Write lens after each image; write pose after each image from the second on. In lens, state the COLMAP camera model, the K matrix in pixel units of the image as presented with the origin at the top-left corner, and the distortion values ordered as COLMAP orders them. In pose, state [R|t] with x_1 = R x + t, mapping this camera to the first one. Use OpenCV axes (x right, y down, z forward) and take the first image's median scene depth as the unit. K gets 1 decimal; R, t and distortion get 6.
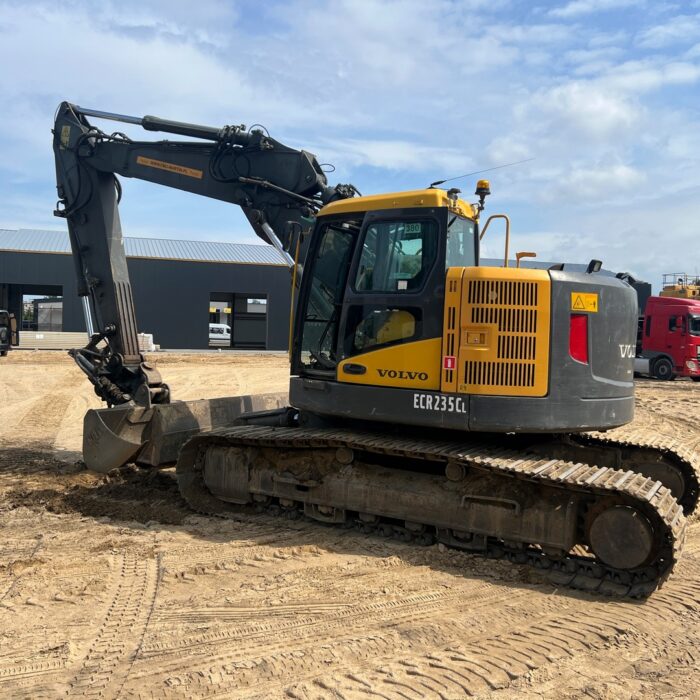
lens RADIAL K [[714.5, 0, 337.5], [0, 714.5, 337.5], [0, 0, 1]] dist [0.109180, -0.197012]
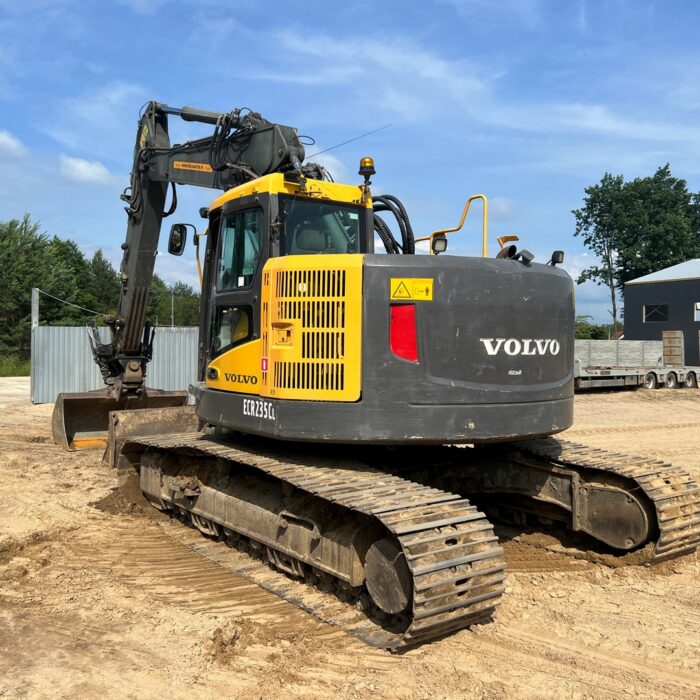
lens RADIAL K [[714.8, 0, 340.1], [0, 714.8, 347.3], [0, 0, 1]] dist [0.111133, -0.188334]
pose [[0.919524, -0.025175, -0.392226, 0.588121], [0.023051, 0.999683, -0.010125, 0.024714], [0.392356, 0.000269, 0.919813, 0.204000]]
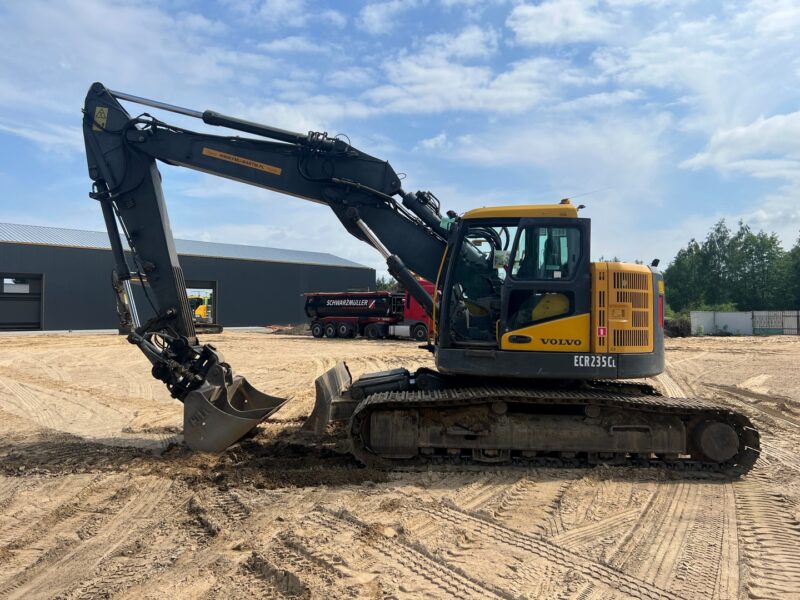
lens RADIAL K [[601.7, 0, 400.0], [0, 601.7, 300.0], [0, 0, 1]] dist [0.073693, -0.080414]
pose [[0.883495, -0.012565, 0.468271, -0.720222], [0.021938, 0.999653, -0.014567, -0.016627], [-0.467926, 0.023143, 0.883465, 0.146258]]
